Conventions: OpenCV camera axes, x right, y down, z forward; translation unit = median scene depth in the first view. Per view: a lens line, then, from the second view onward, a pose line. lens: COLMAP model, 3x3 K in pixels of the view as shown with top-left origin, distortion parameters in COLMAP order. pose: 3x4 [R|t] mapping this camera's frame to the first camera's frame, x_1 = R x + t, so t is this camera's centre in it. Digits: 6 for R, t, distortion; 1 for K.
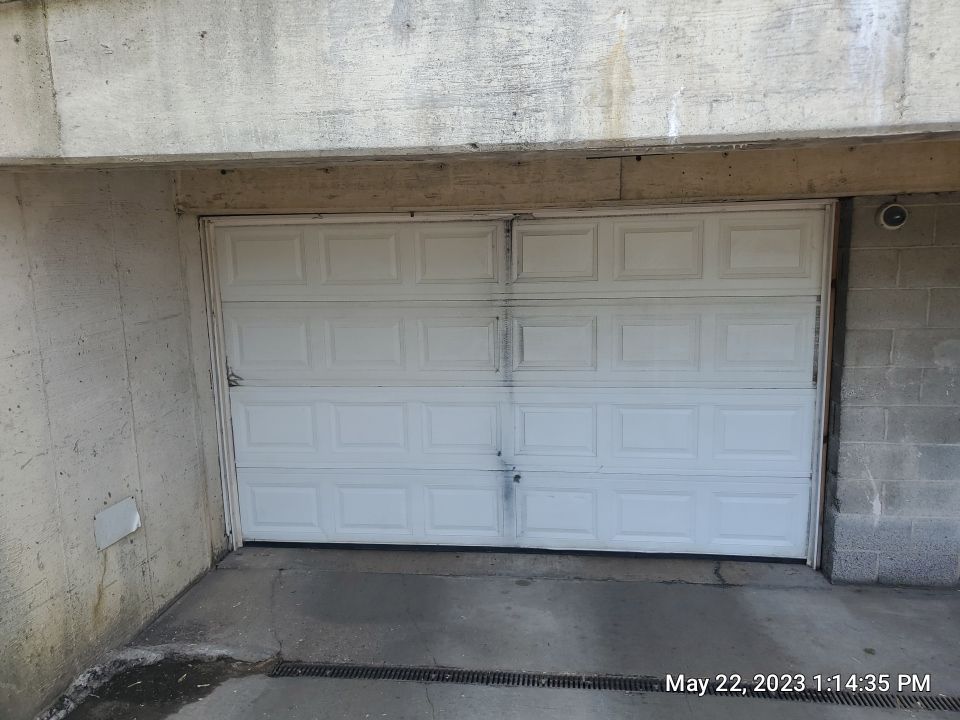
lens RADIAL K [[752.7, 0, 476.9], [0, 752.7, 355.7], [0, 0, 1]] dist [0.025381, -0.014806]
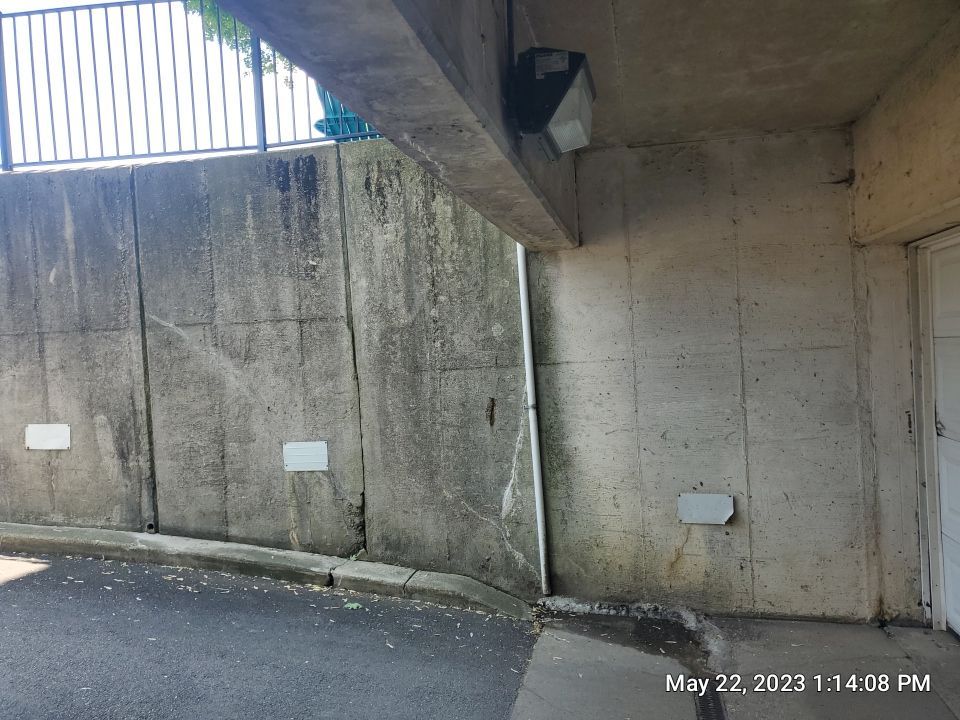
lens RADIAL K [[752.7, 0, 475.9], [0, 752.7, 365.7], [0, 0, 1]] dist [0.025381, -0.014806]
pose [[-0.115335, 0.044517, -0.992329, 0.777594], [-0.110192, 0.992256, 0.057321, -0.038999], [0.987196, 0.115958, -0.109536, 0.747886]]
